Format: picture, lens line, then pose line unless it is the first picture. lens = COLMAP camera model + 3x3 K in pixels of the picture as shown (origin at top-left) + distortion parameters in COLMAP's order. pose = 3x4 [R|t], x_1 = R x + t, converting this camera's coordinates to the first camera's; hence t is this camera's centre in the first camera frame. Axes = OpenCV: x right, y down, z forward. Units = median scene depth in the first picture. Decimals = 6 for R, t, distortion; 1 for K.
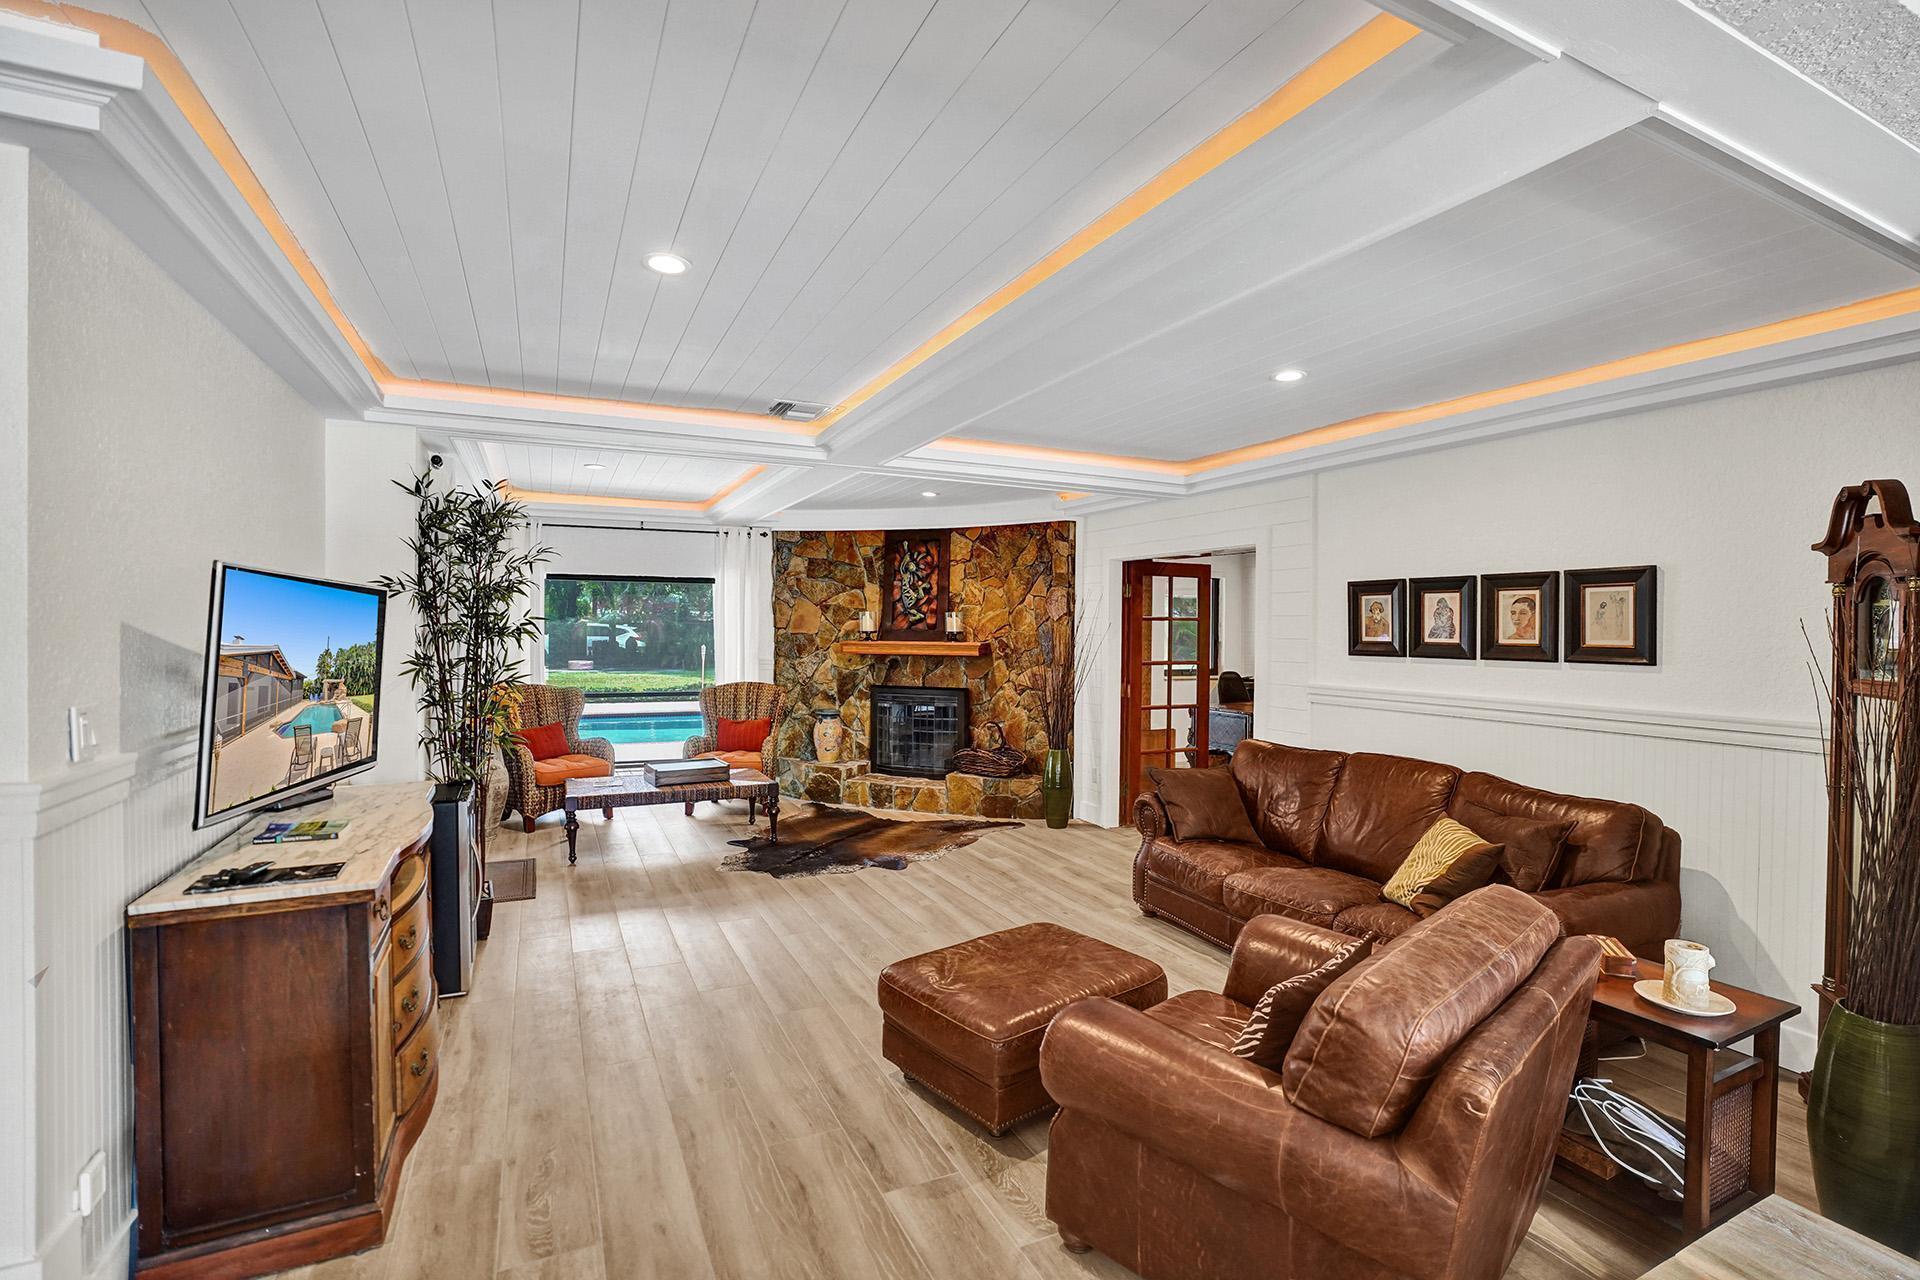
lens RADIAL K [[892.4, 0, 960.0], [0, 892.4, 640.0], [0, 0, 1]] dist [-0.086244, 0.039431]
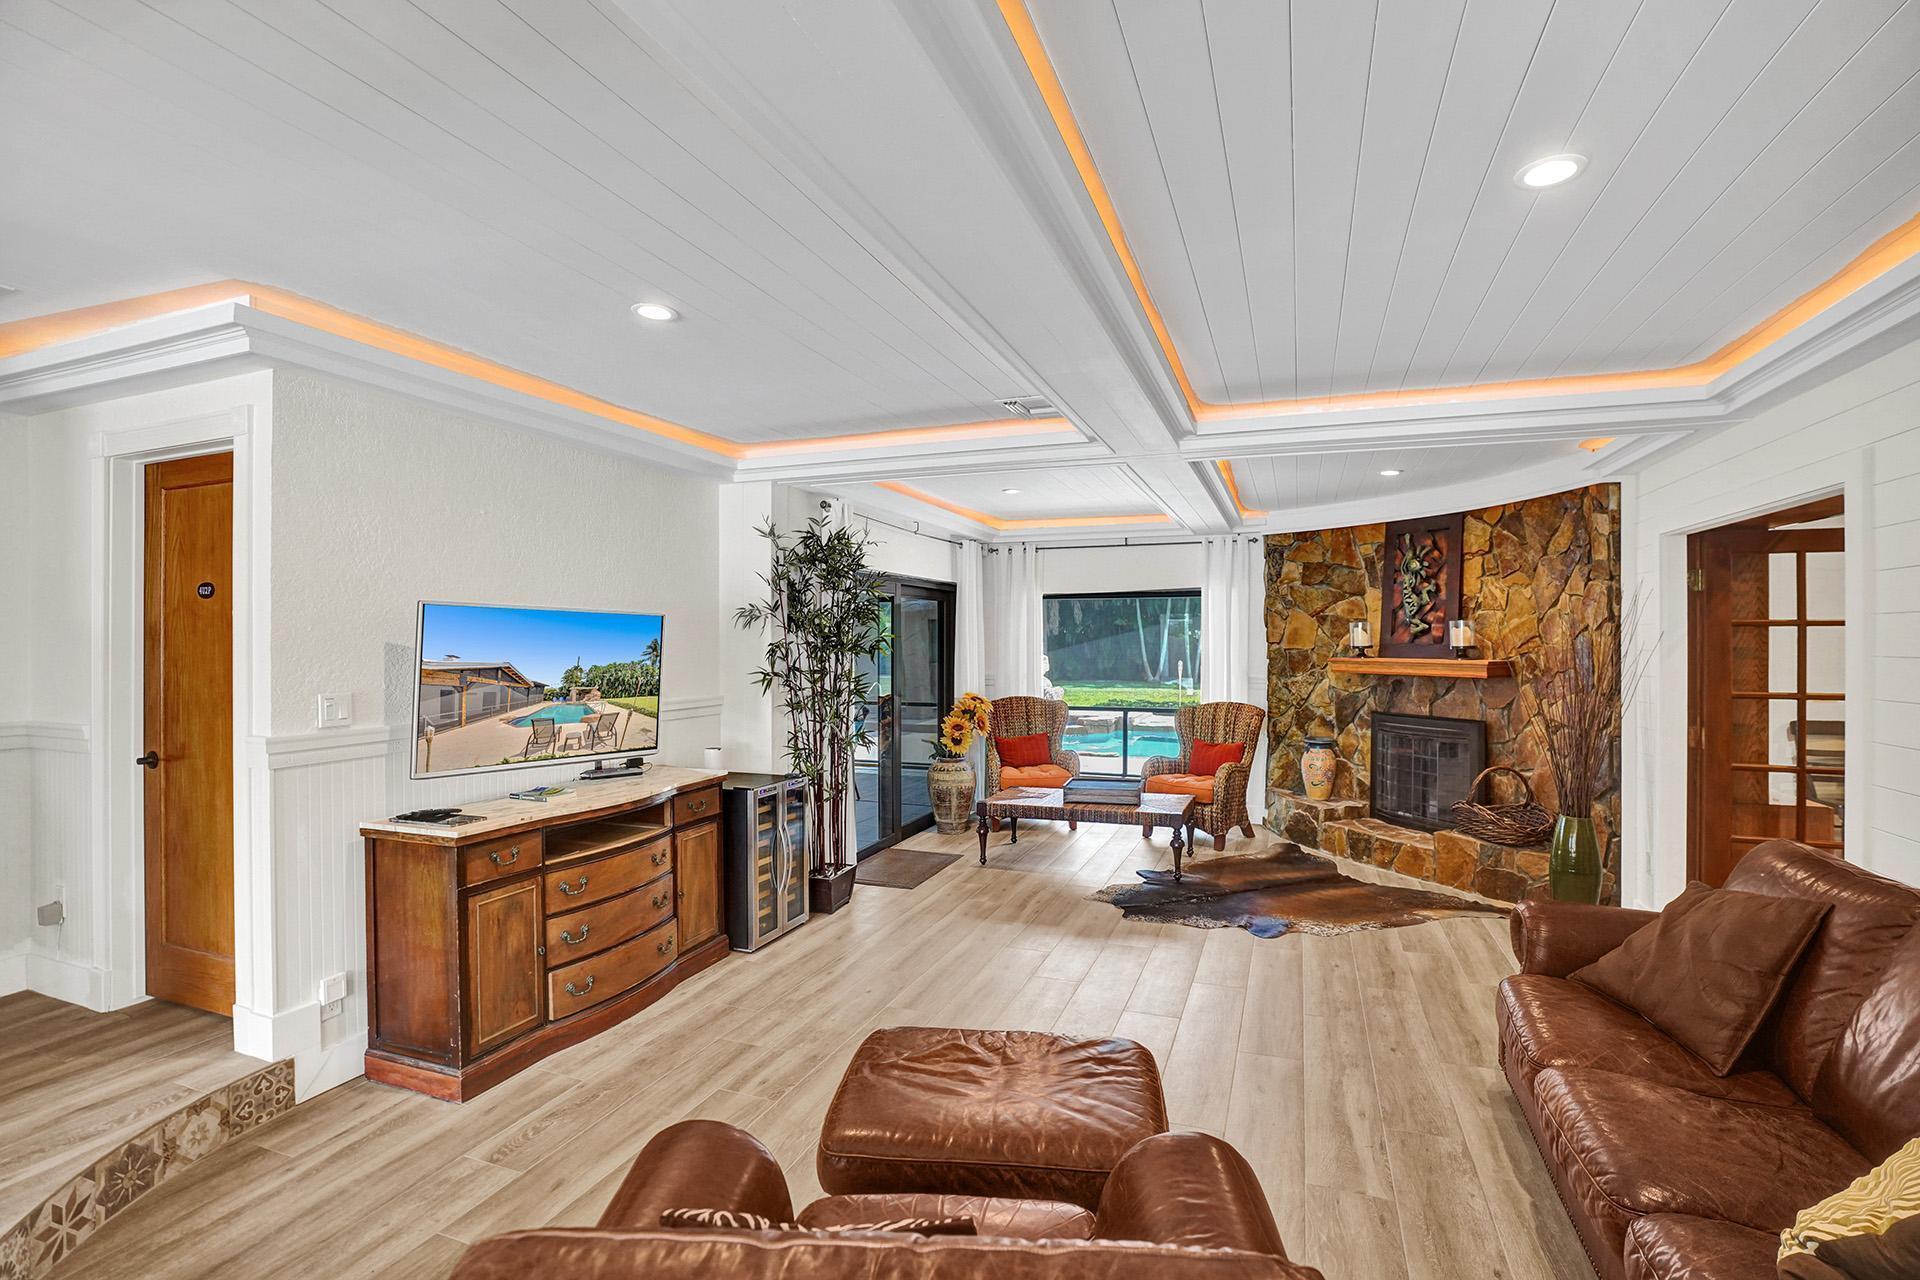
lens RADIAL K [[888.1, 0, 960.0], [0, 888.1, 640.0], [0, 0, 1]] dist [-0.033542, 0.000071]
pose [[0.699203, -0.010866, -0.714840, 0.356798], [-0.000597, 0.999875, -0.015783, -0.003559], [0.714923, 0.011463, 0.699110, 0.252717]]
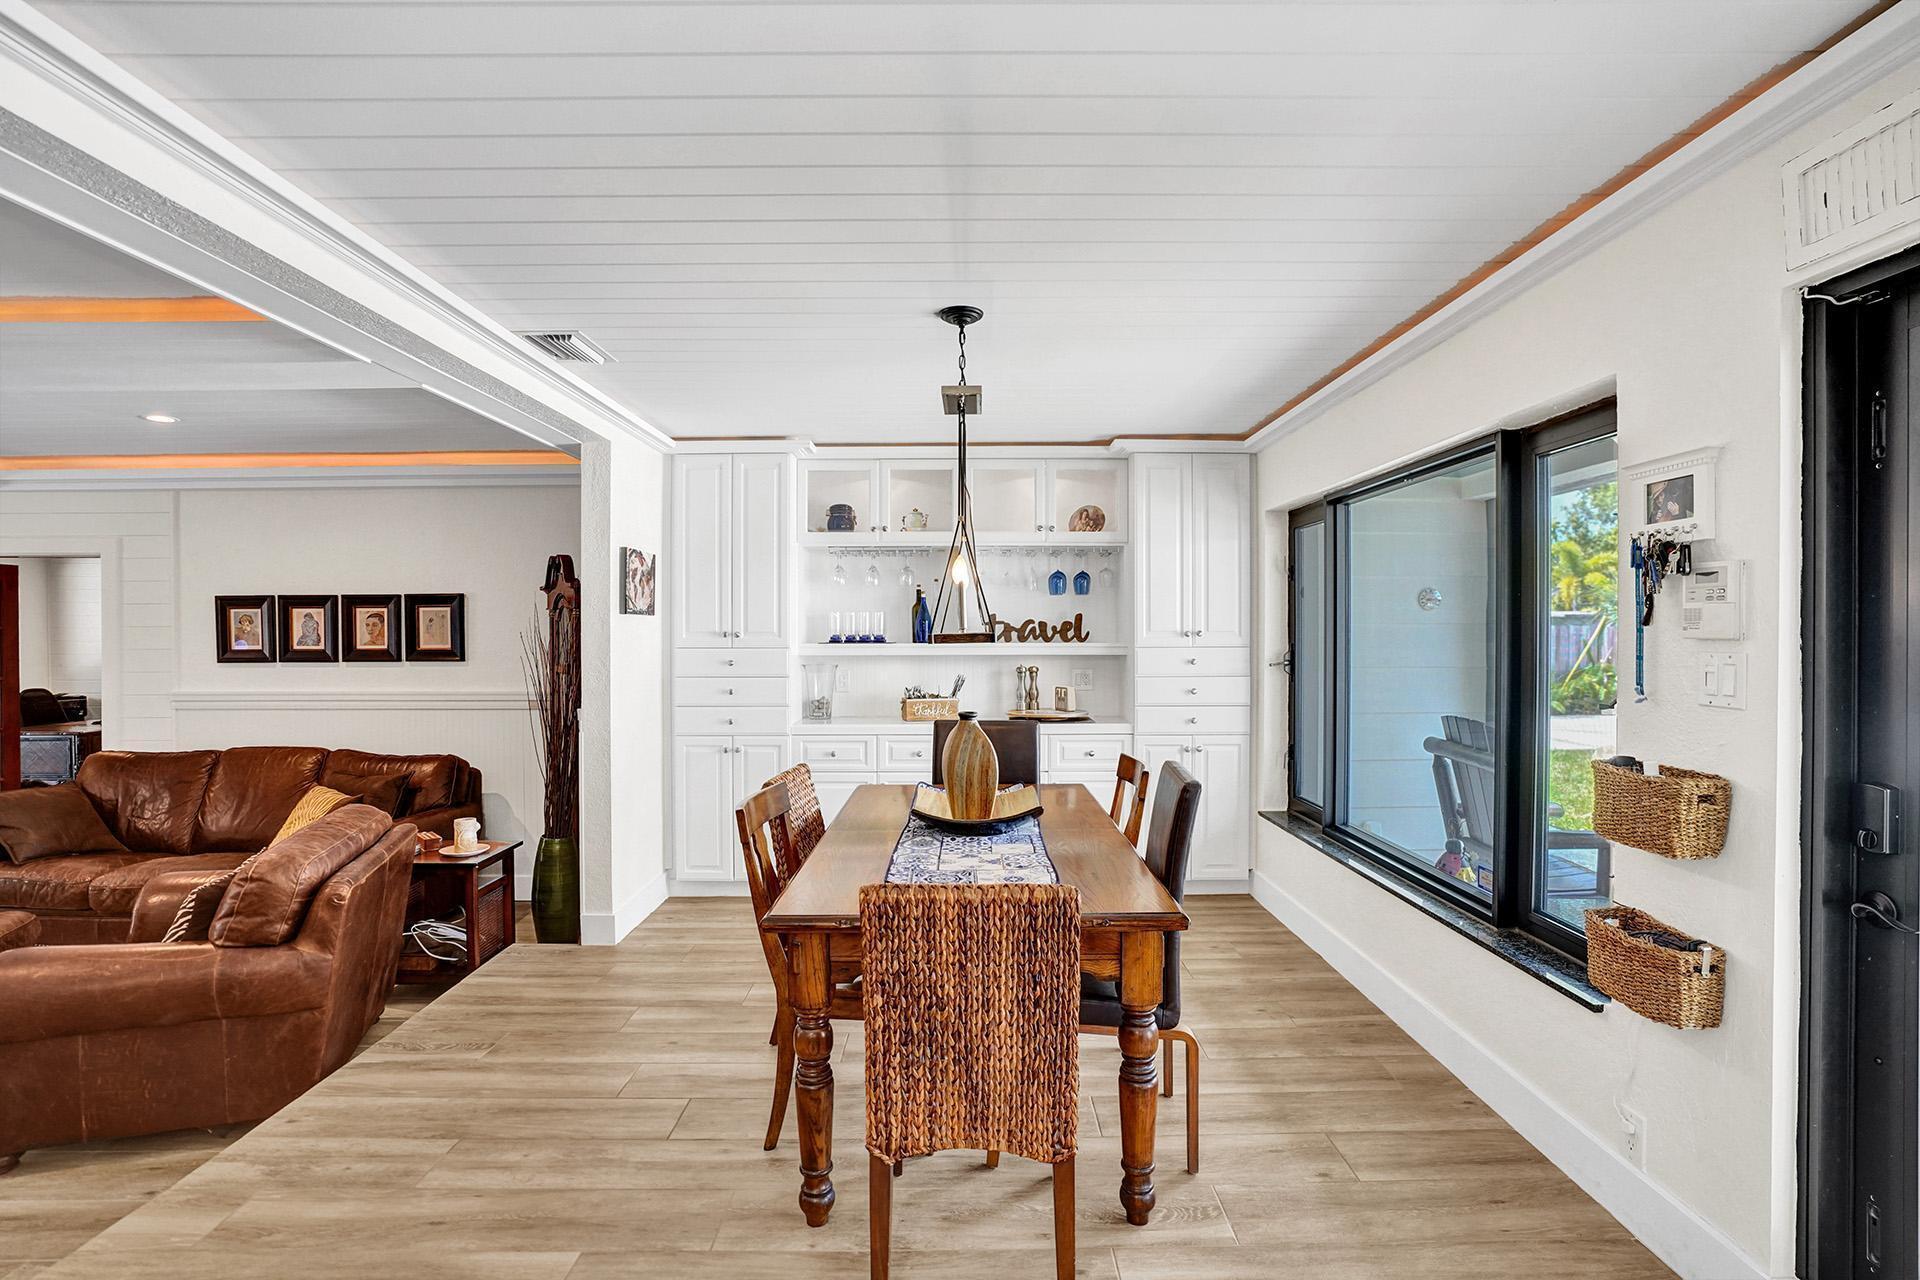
lens RADIAL K [[927.7, 0, 958.5], [0, 927.7, 630.3], [0, 0, 1]] dist [-0.058669, 0.025144]
pose [[0.429392, -0.009840, 0.903065, -0.169143], [0.020301, 0.999793, 0.001242, -0.005537], [-0.902890, 0.017800, 0.429503, -0.306704]]
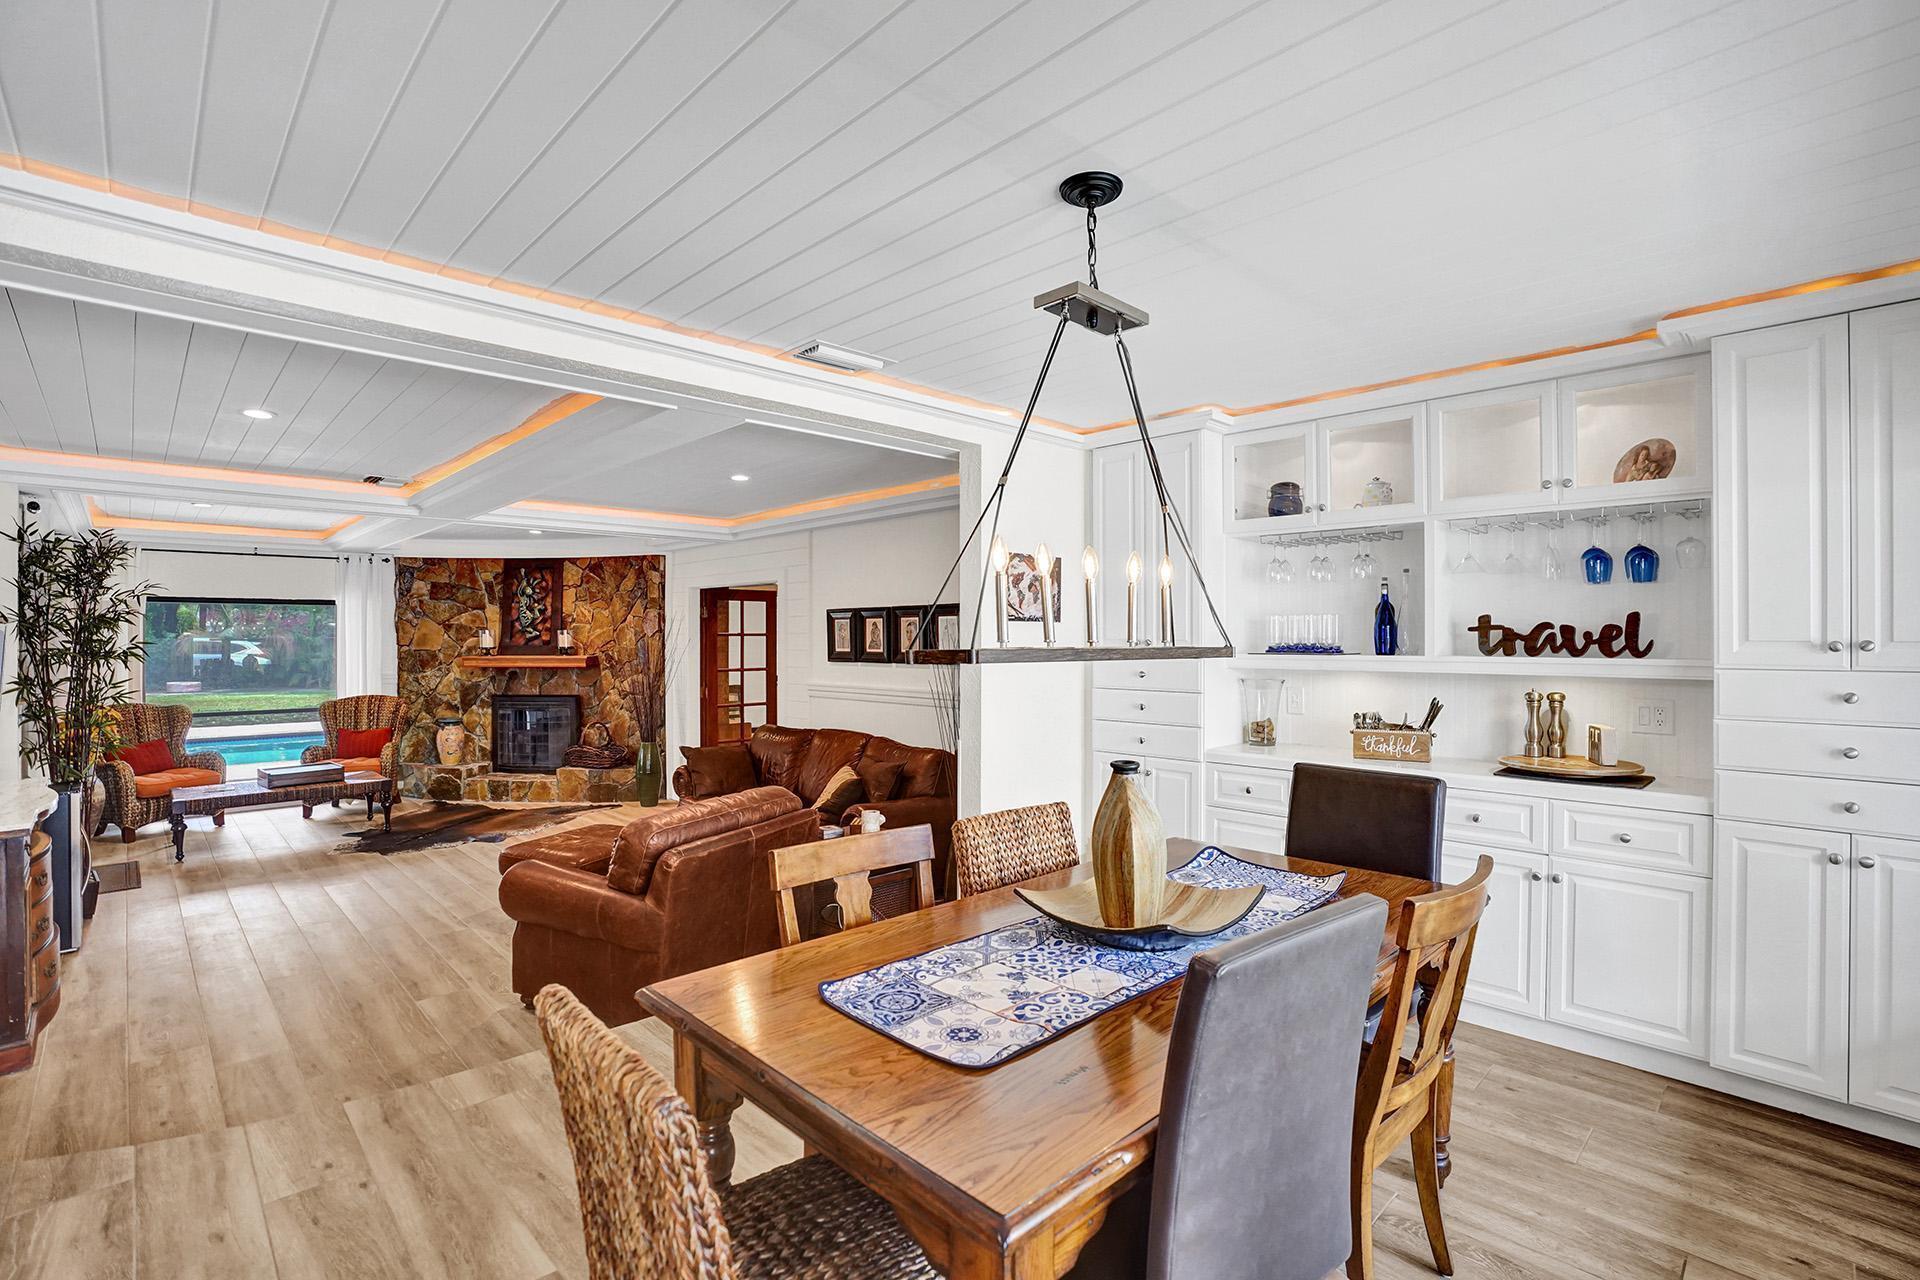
lens RADIAL K [[890.1, 0, 961.4], [0, 890.1, 633.7], [0, 0, 1]] dist [-0.076282, 0.027422]
pose [[0.944473, -0.010454, 0.328423, 0.163618], [0.015715, 0.999787, -0.013367, -0.004474], [-0.328213, 0.017786, 0.944436, -0.397170]]
